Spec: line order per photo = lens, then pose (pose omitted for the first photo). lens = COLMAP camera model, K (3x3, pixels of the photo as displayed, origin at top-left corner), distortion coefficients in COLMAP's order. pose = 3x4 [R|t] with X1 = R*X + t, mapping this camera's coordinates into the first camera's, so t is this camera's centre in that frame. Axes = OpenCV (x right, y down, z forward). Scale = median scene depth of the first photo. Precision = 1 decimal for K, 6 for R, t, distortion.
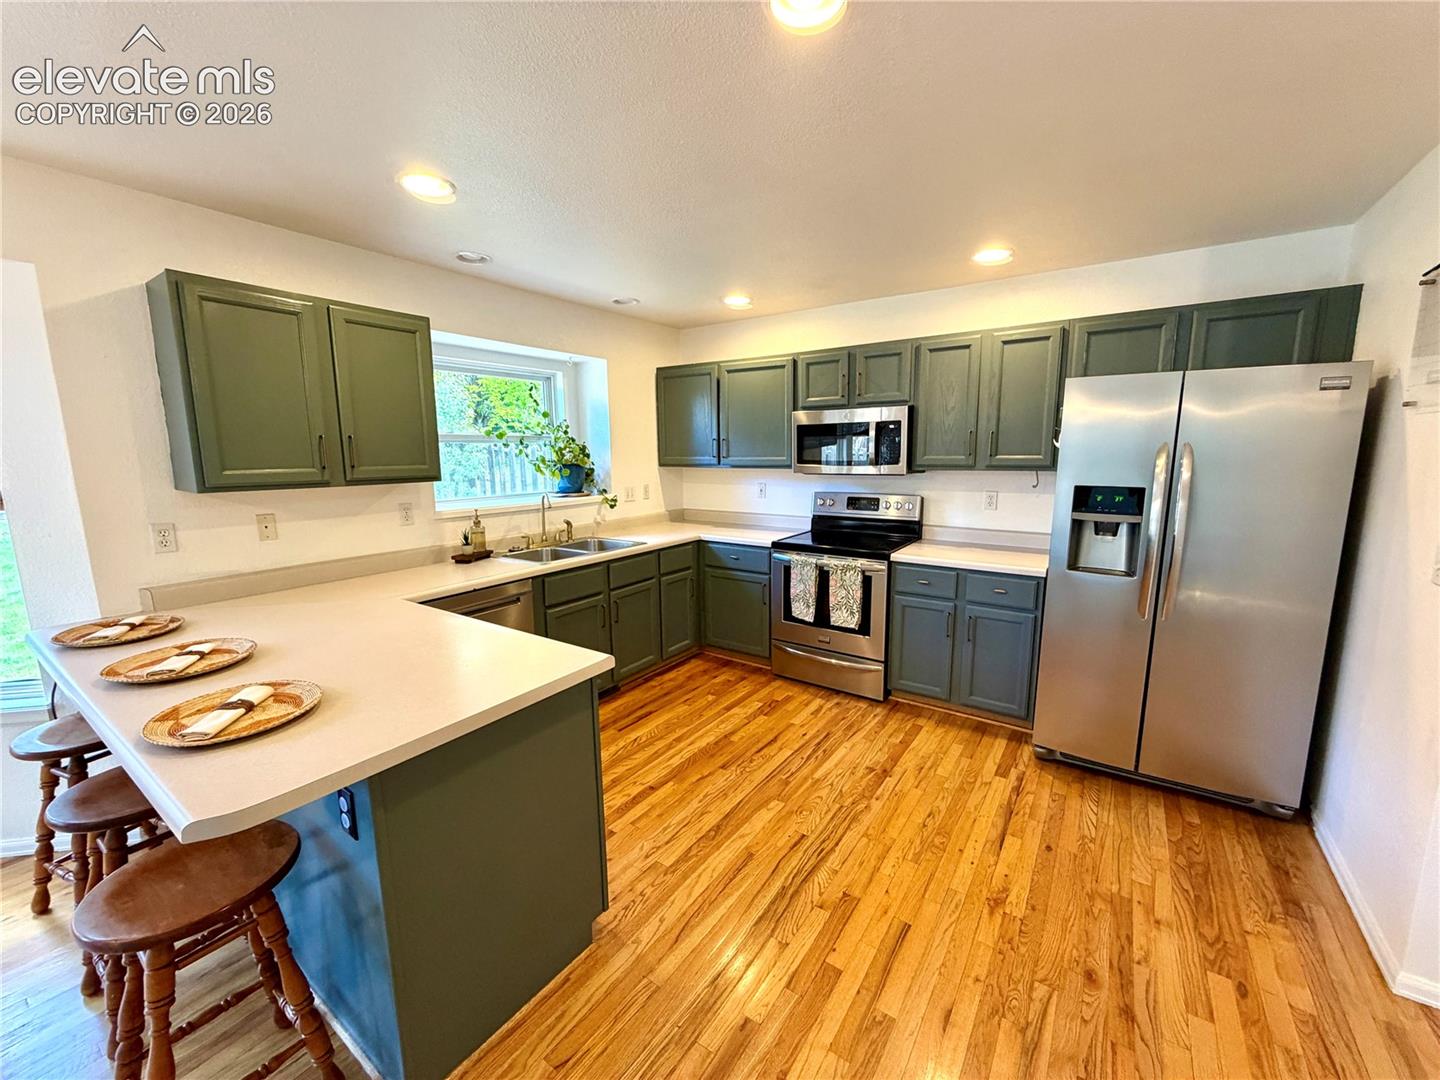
lens RADIAL K [[572.9, 0, 714.6], [0, 572.9, 540.4], [0, 0, 1]] dist [0.000219, -0.000447]
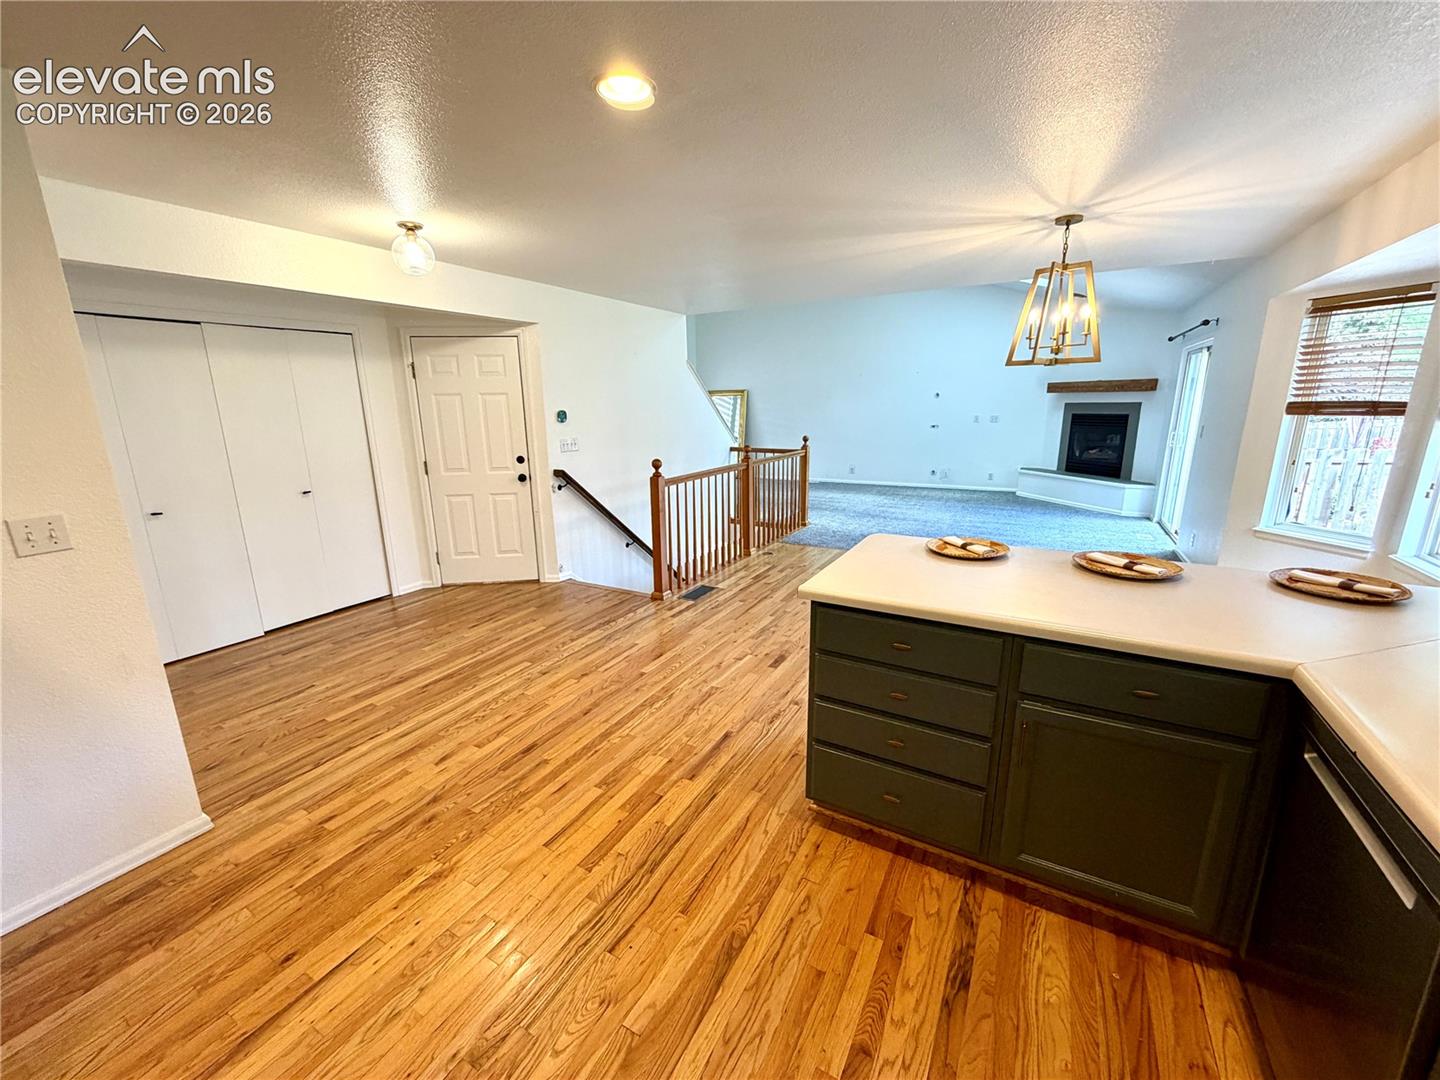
lens RADIAL K [[572.9, 0, 715.7], [0, 572.9, 539.6], [0, 0, 1]] dist [0.000219, -0.000447]
pose [[-0.995480, 0.048182, -0.081841, 0.043373], [0.012994, 0.922744, 0.385193, -0.185449], [0.094078, 0.382389, -0.919200, 1.122254]]
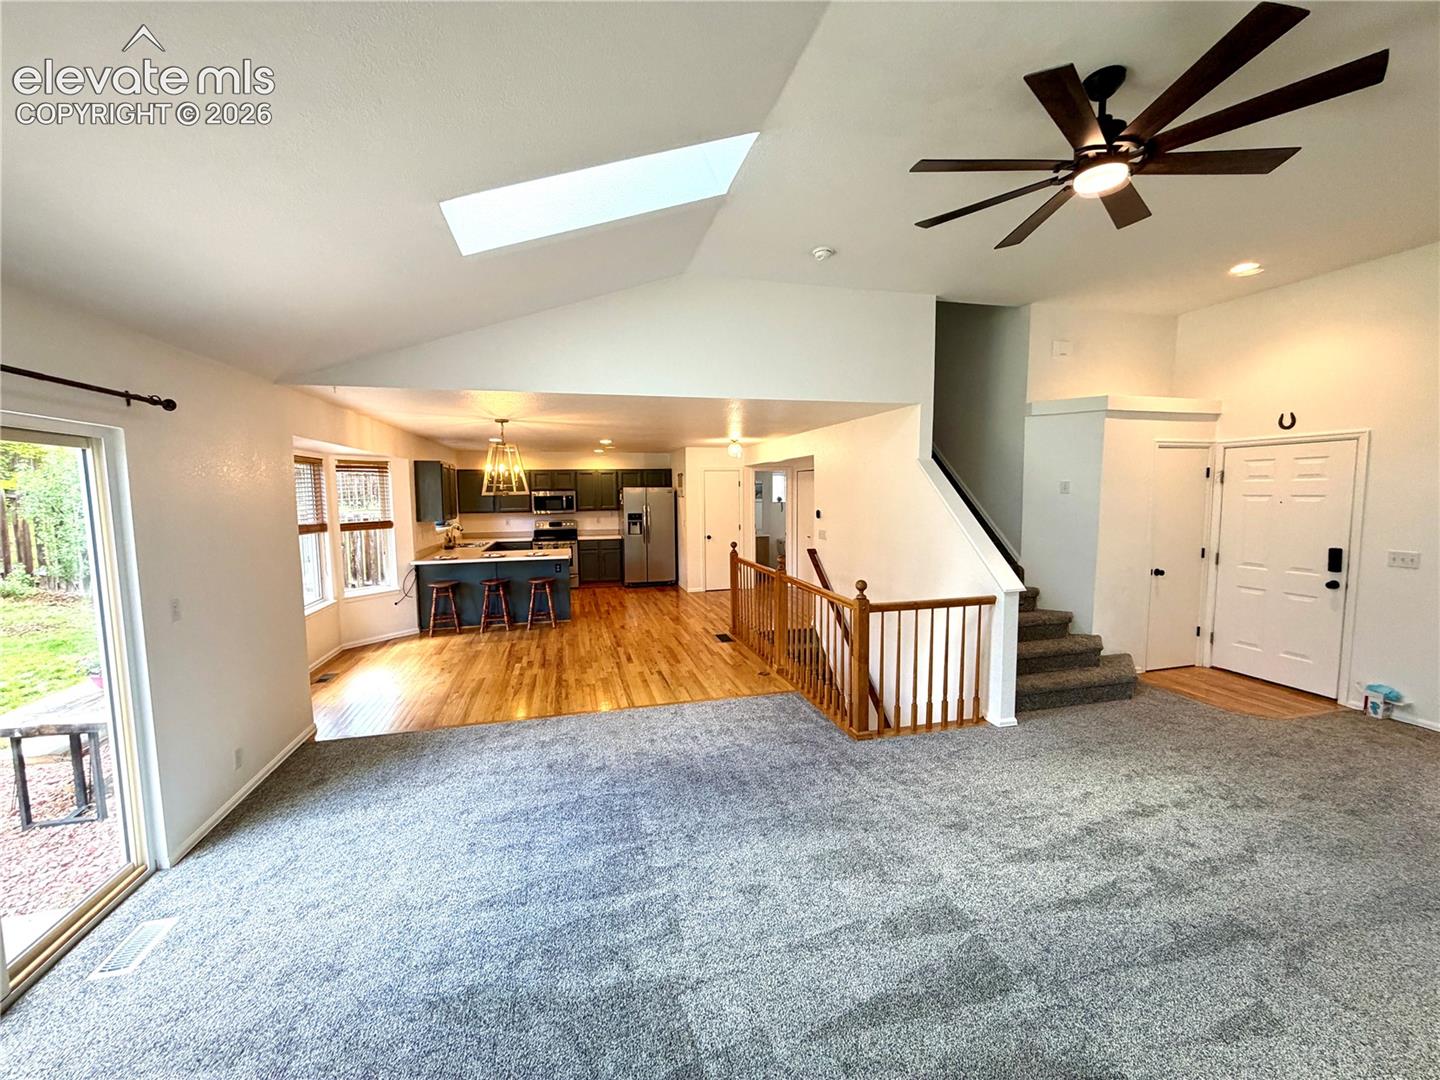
lens RADIAL K [[572.9, 0, 718.9], [0, 572.9, 542.1], [0, 0, 1]] dist [0.000219, -0.000447]
pose [[0.645489, -0.064850, 0.761012, -1.742350], [0.124735, 0.991962, -0.021270, 0.229896], [-0.753515, 0.108654, 0.648389, -1.772523]]
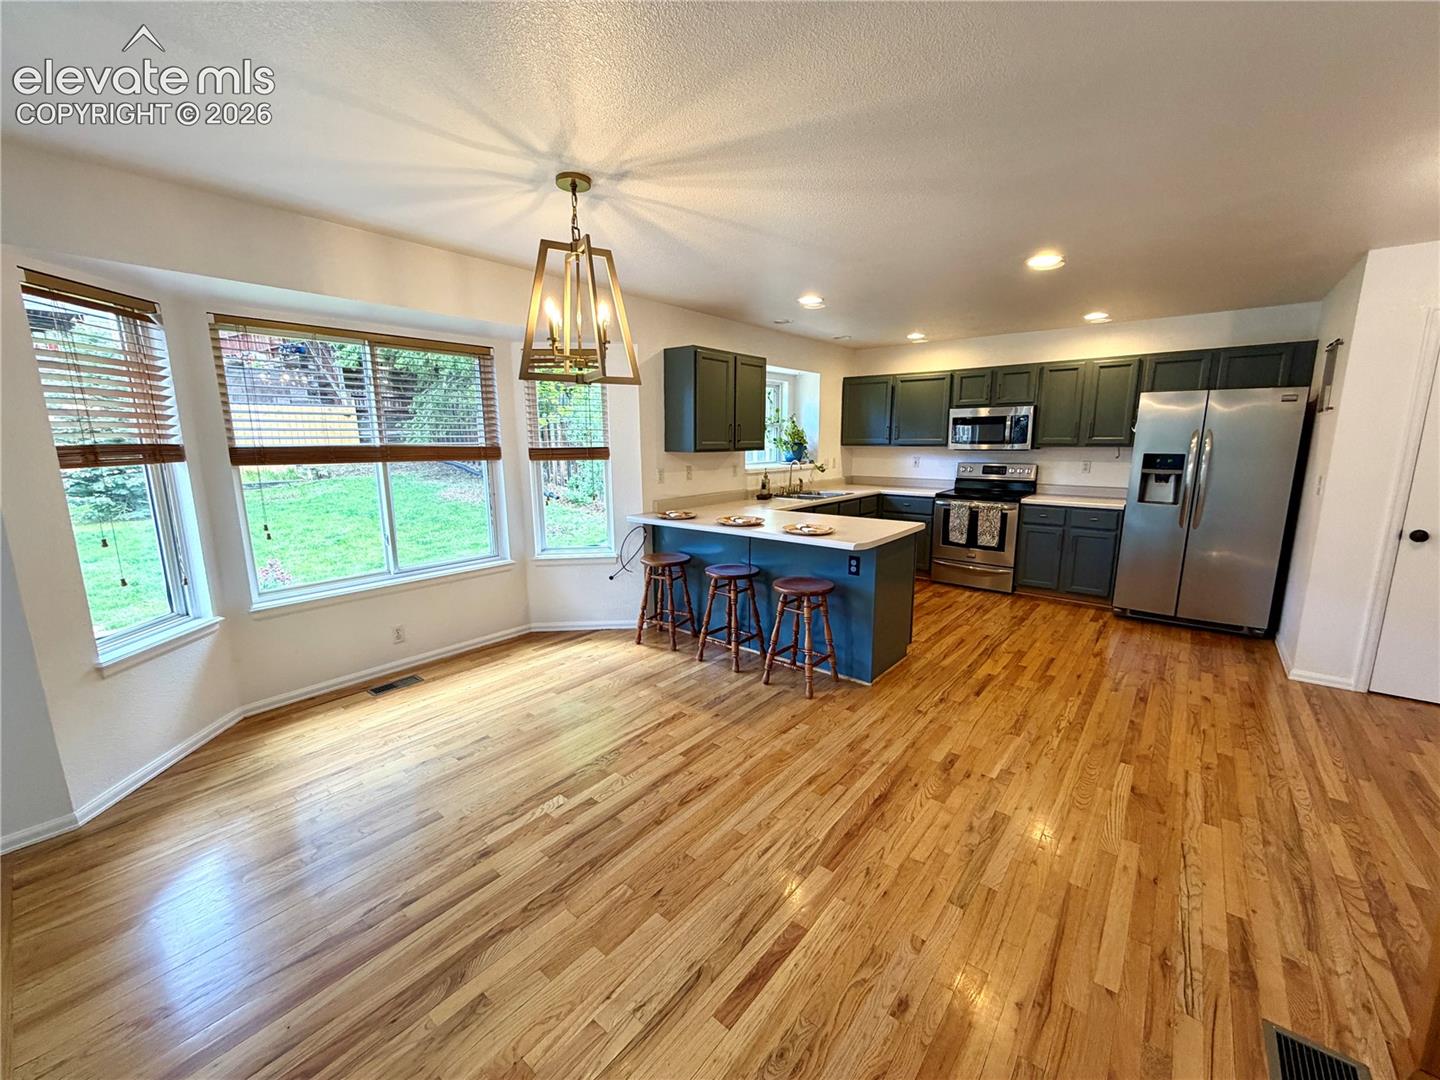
lens RADIAL K [[572.9, 0, 714.7], [0, 572.9, 540.4], [0, 0, 1]] dist [0.000219, -0.000447]
pose [[0.996745, 0.018457, -0.078482, -0.461146], [-0.016756, 0.999611, 0.022282, 0.130226], [0.078862, -0.020895, 0.996667, -0.733374]]
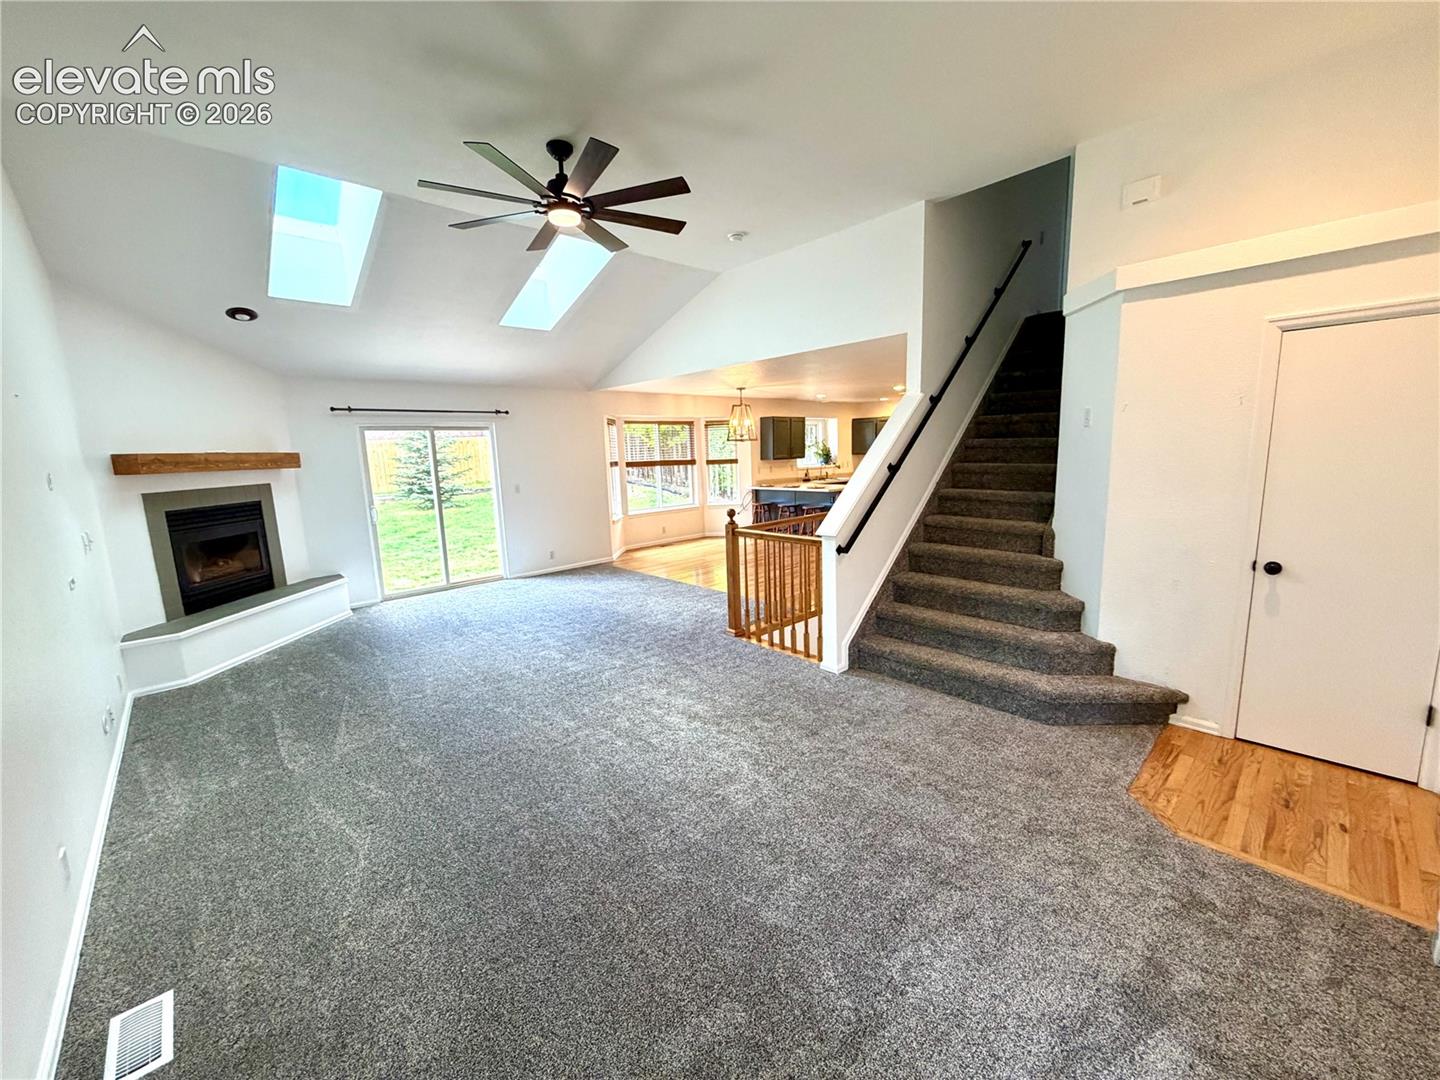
lens RADIAL K [[572.9, 0, 719.3], [0, 572.9, 541.4], [0, 0, 1]] dist [0.000219, -0.000447]
pose [[0.978017, 0.010896, -0.208239, -0.220059], [-0.009437, 0.999923, 0.007996, 0.411521], [0.208310, -0.005855, 0.978045, -2.767726]]
